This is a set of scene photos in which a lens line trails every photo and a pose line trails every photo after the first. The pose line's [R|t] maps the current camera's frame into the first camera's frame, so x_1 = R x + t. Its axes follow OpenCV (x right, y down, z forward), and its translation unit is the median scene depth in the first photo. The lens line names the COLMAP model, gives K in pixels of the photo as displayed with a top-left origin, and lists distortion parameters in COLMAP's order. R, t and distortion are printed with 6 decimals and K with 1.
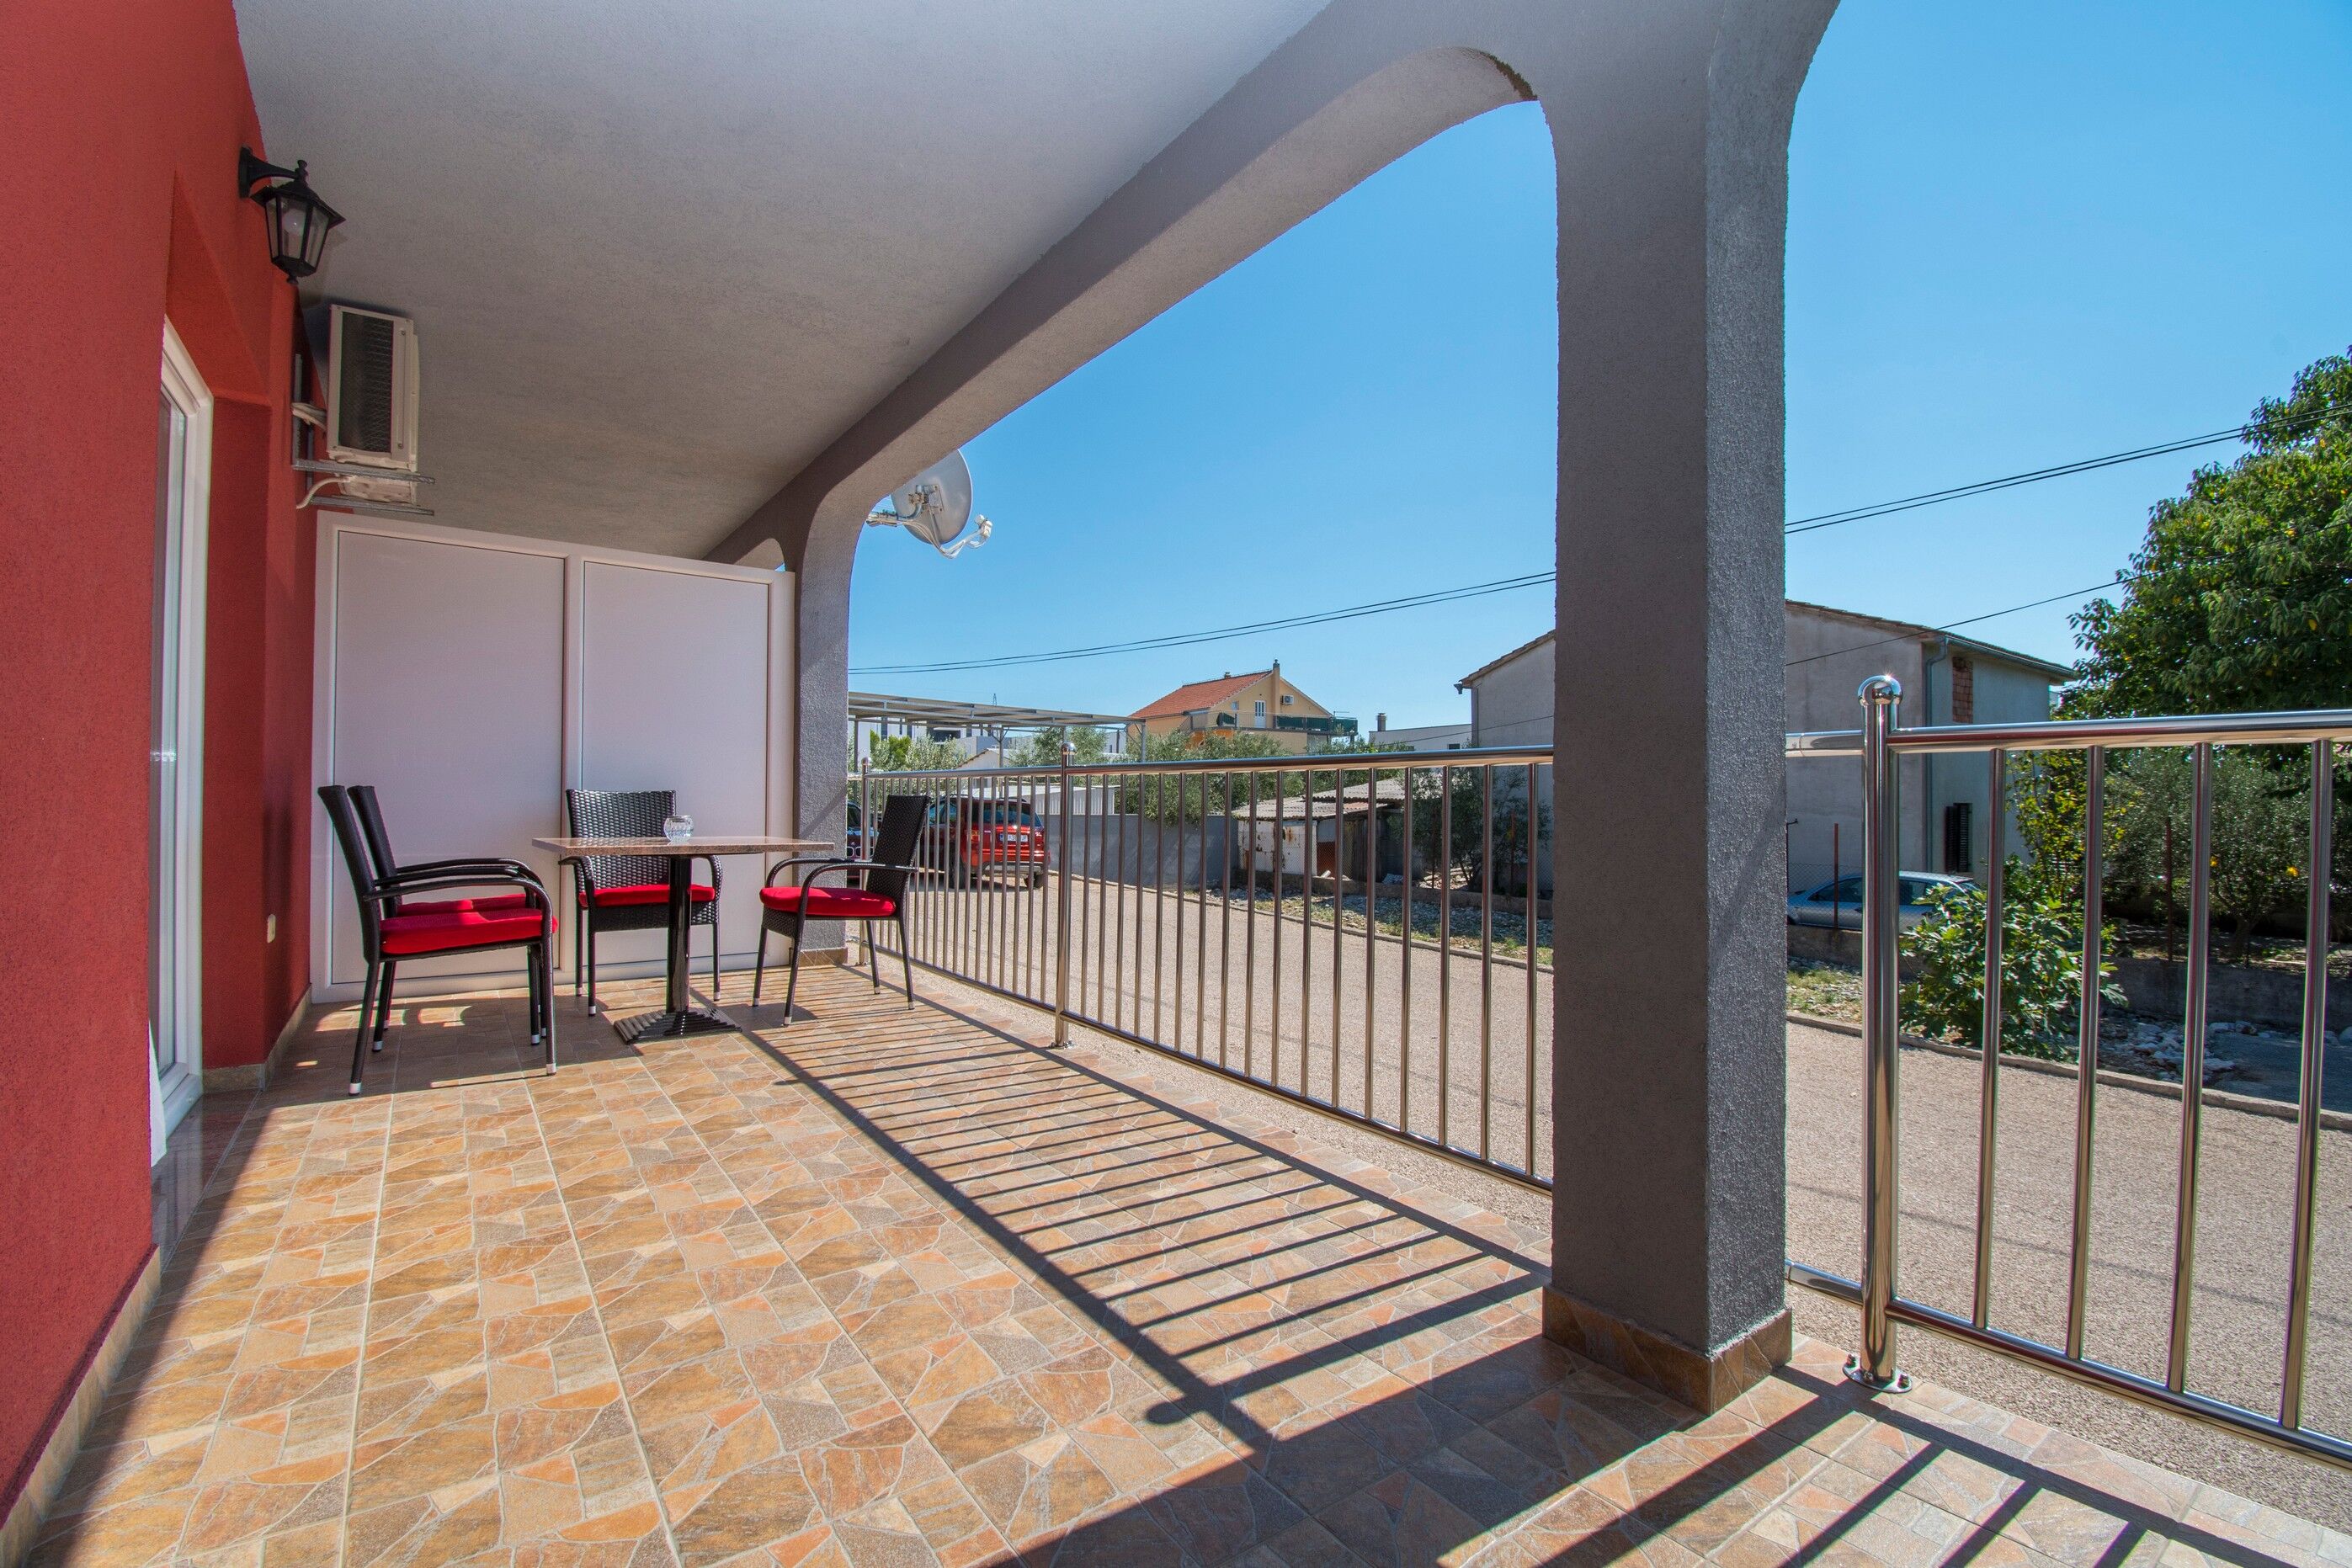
lens RADIAL K [[1033.9, 0, 1176.0], [0, 1033.9, 784.0], [0, 0, 1]] dist [0.021794, -0.027127]
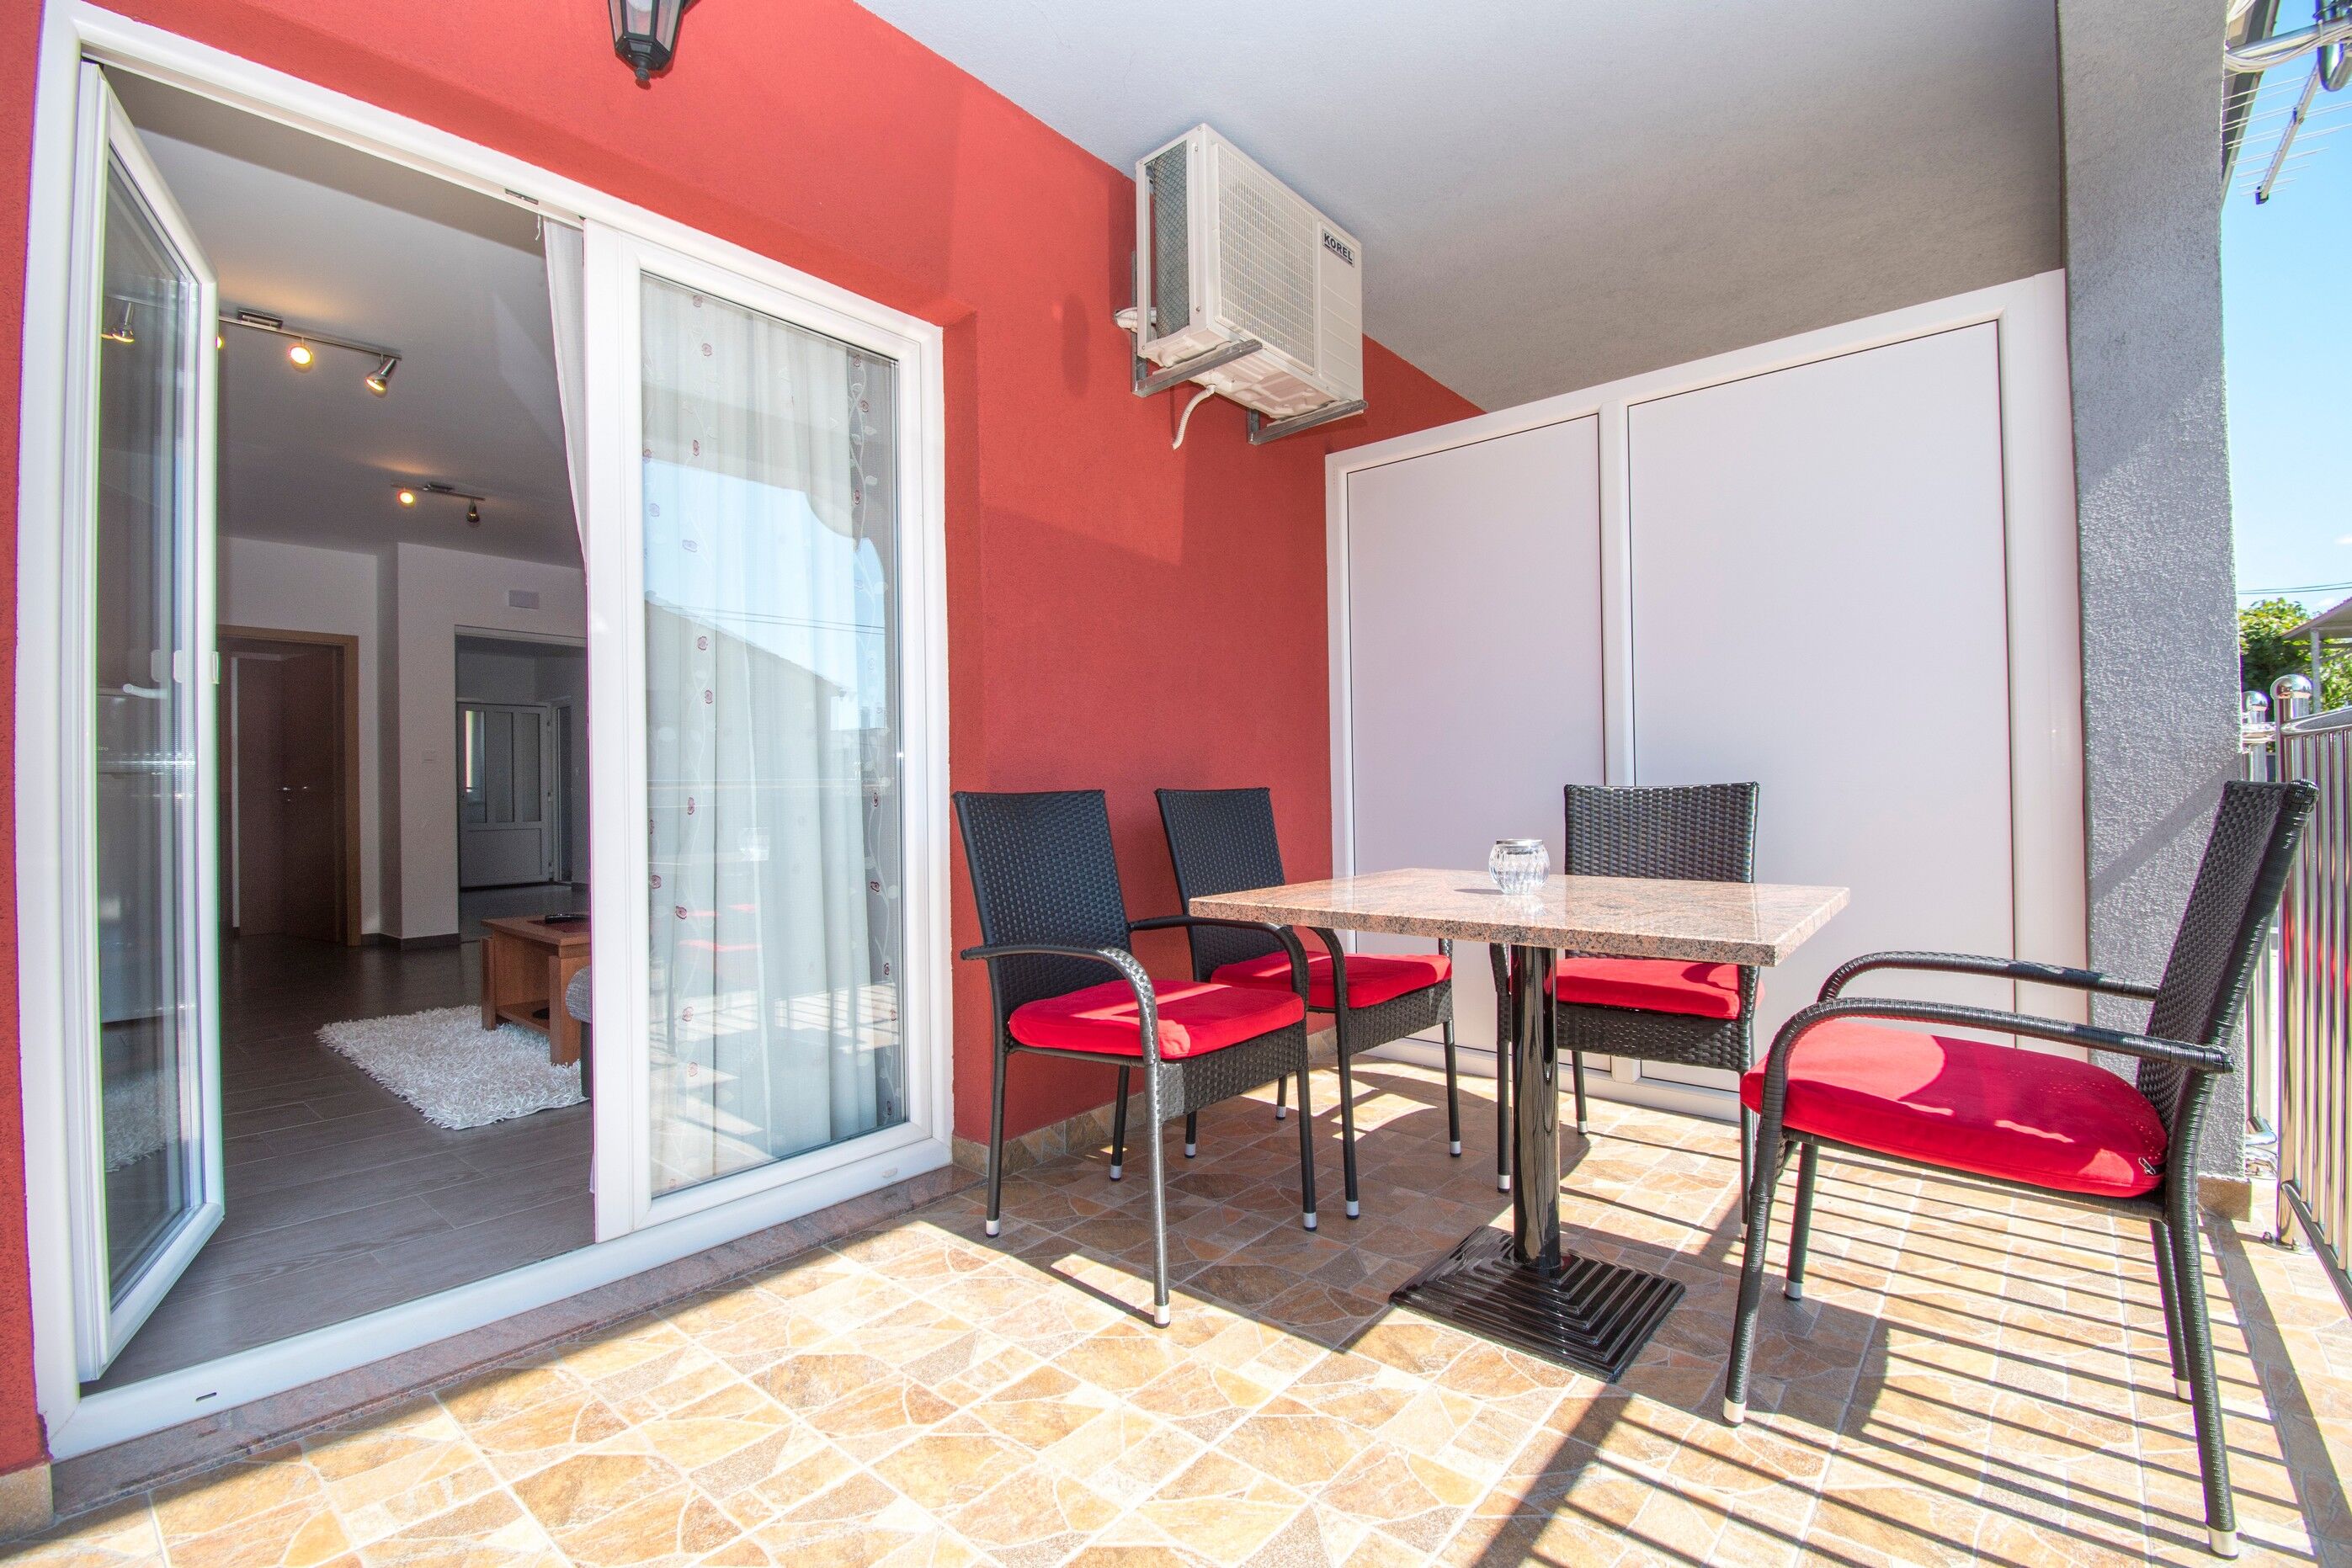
lens RADIAL K [[1033.9, 0, 1176.0], [0, 1033.9, 784.0], [0, 0, 1]] dist [0.021794, -0.027127]
pose [[0.236503, -0.021075, -0.971402, -0.085735], [0.029387, 0.999463, -0.014529, 0.010690], [0.971186, -0.025110, 0.236995, 1.015368]]
